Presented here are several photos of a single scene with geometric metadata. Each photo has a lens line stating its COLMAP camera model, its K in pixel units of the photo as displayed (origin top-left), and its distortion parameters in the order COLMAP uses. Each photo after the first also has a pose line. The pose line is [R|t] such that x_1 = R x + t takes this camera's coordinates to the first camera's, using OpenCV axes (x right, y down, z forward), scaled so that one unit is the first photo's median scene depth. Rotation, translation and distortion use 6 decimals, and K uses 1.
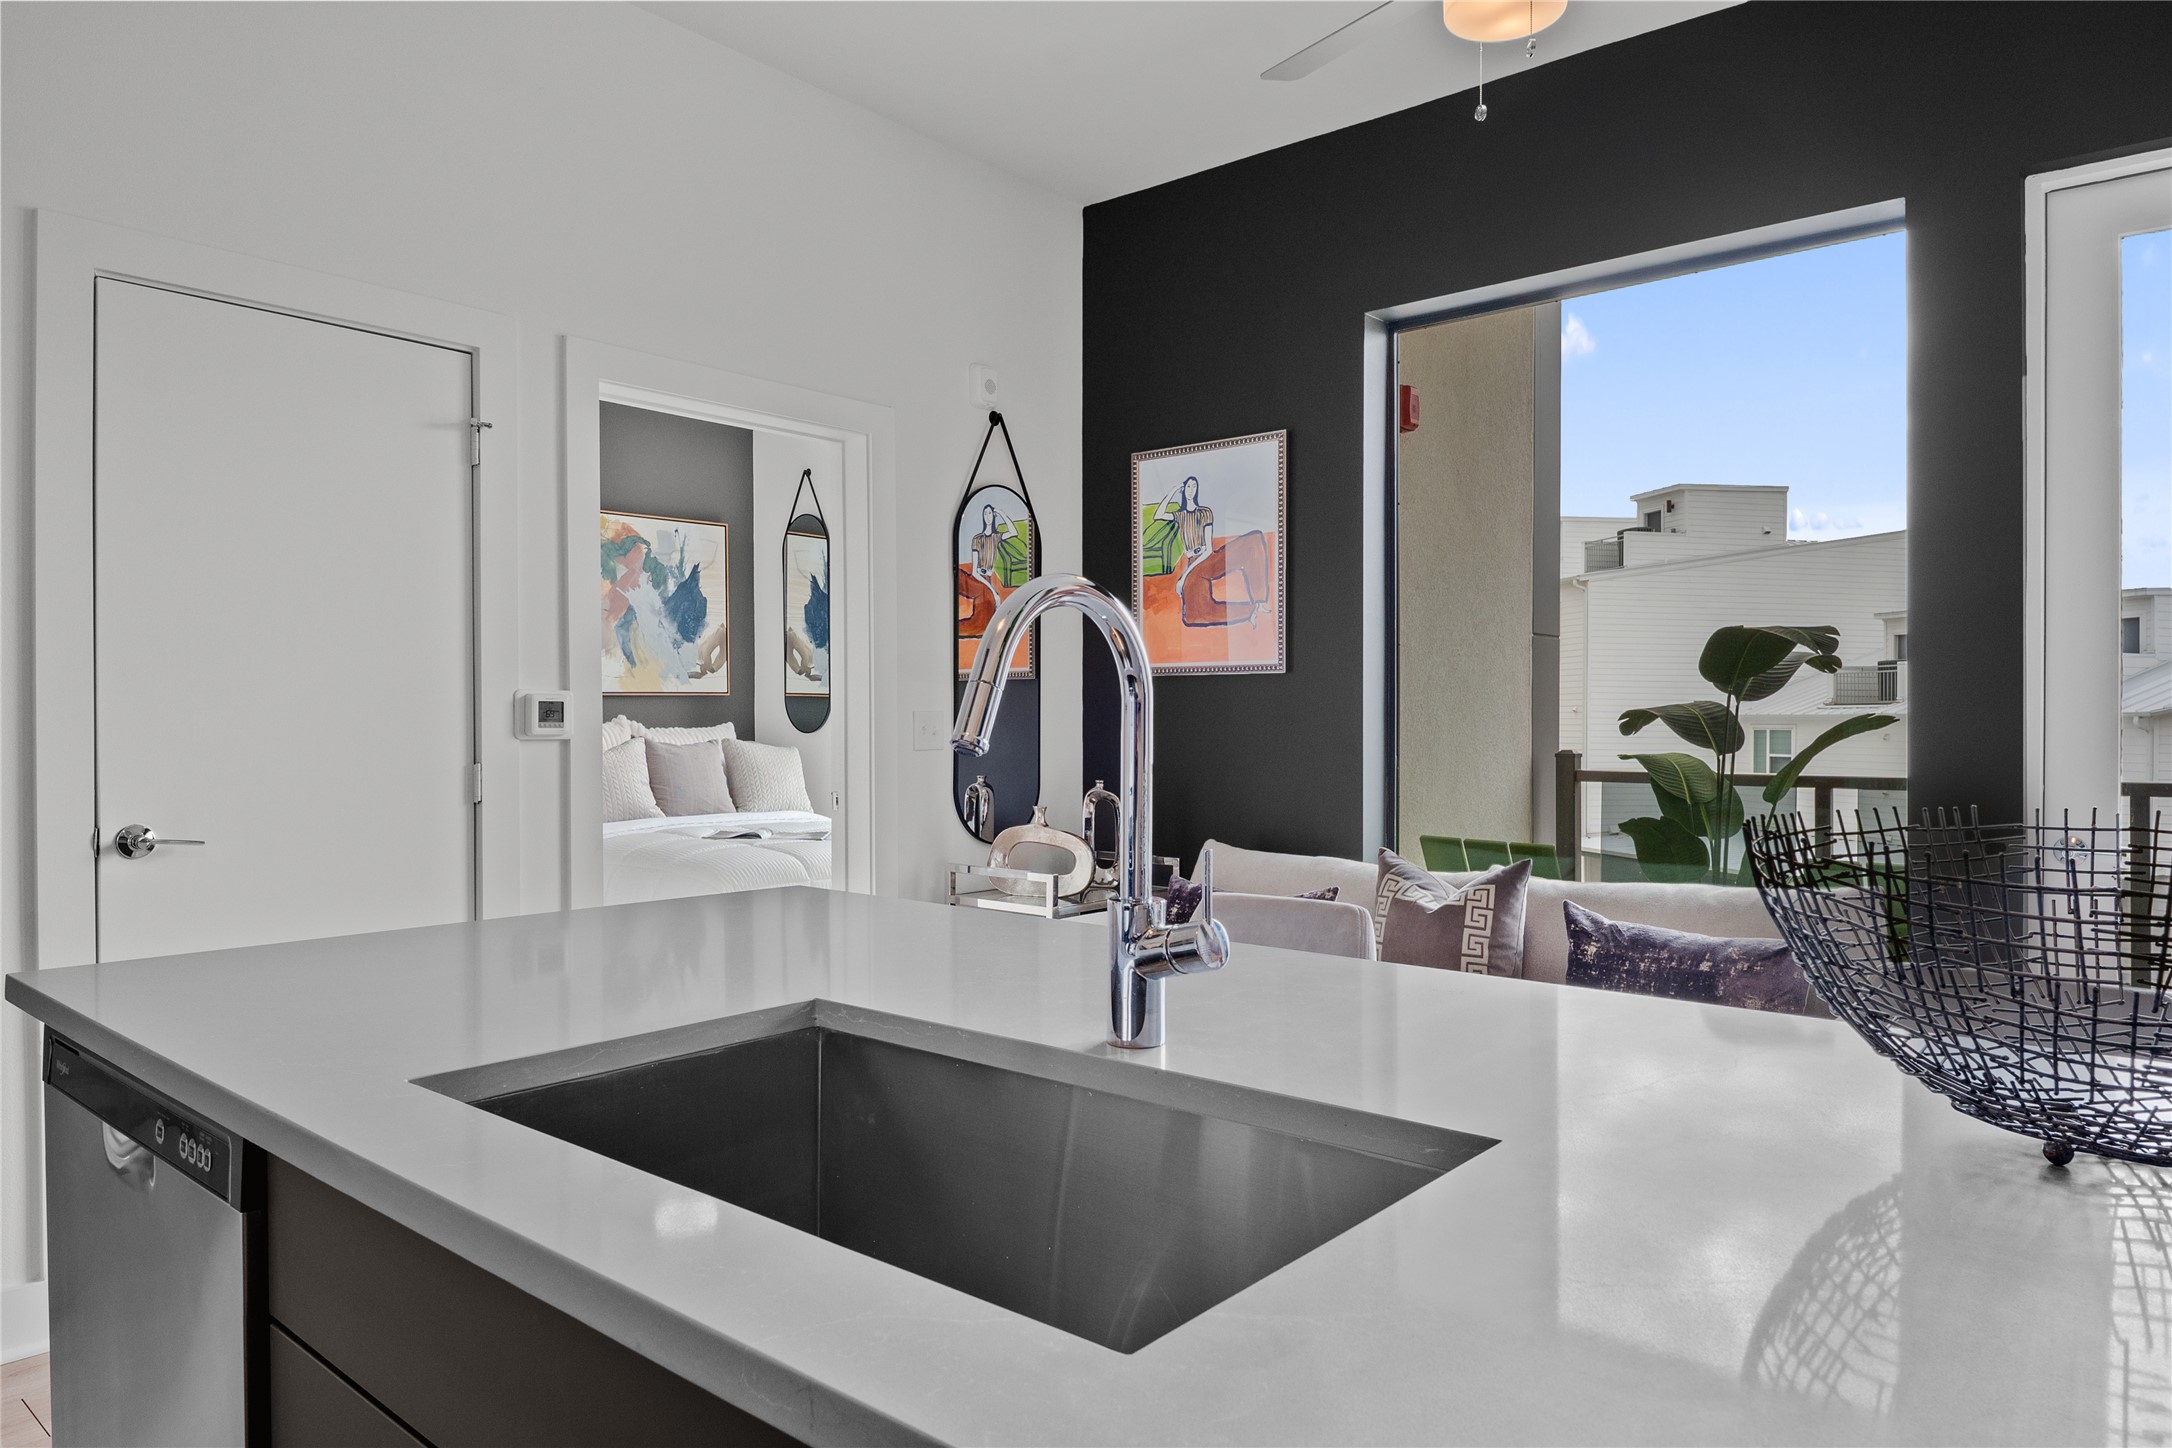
lens RADIAL K [[1350.1, 0, 1093.8], [0, 1350.1, 722.7], [0, 0, 1]] dist [0.006639, 0.000347]
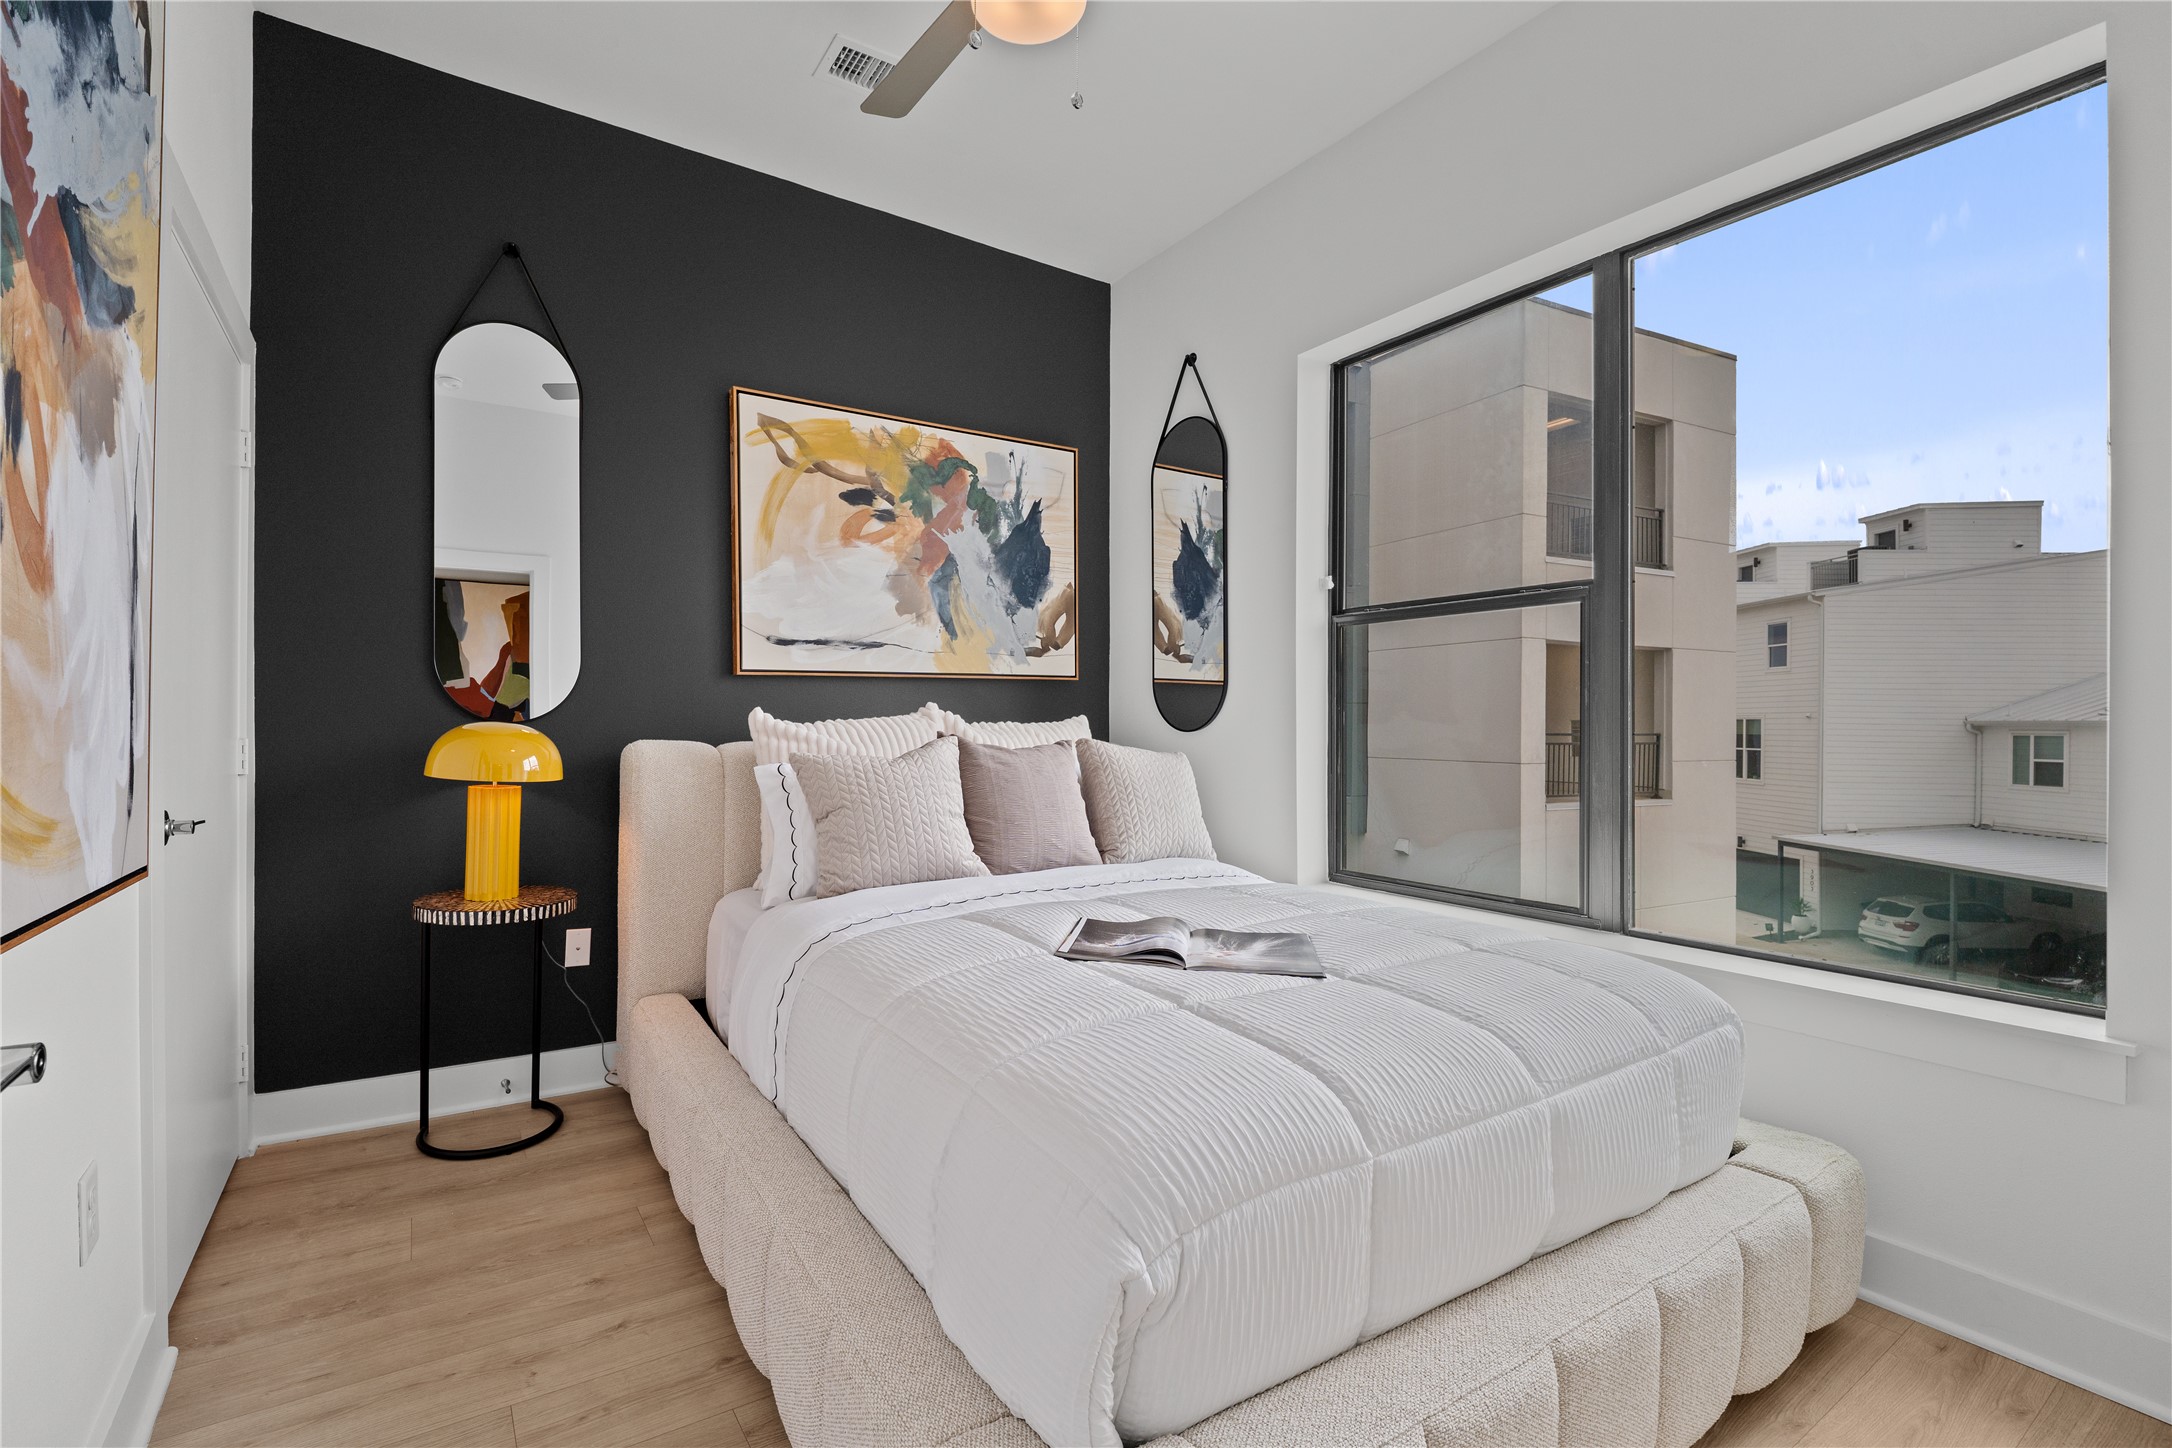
lens RADIAL K [[904.4, 0, 1079.2], [0, 904.4, 719.6], [0, 0, 1]] dist [-0.004048, -0.000323]
pose [[0.974689, 0.004273, -0.223525, -0.162584], [-0.005871, 0.999962, -0.006484, 0.004919], [0.223489, 0.007632, 0.974677, 0.530609]]
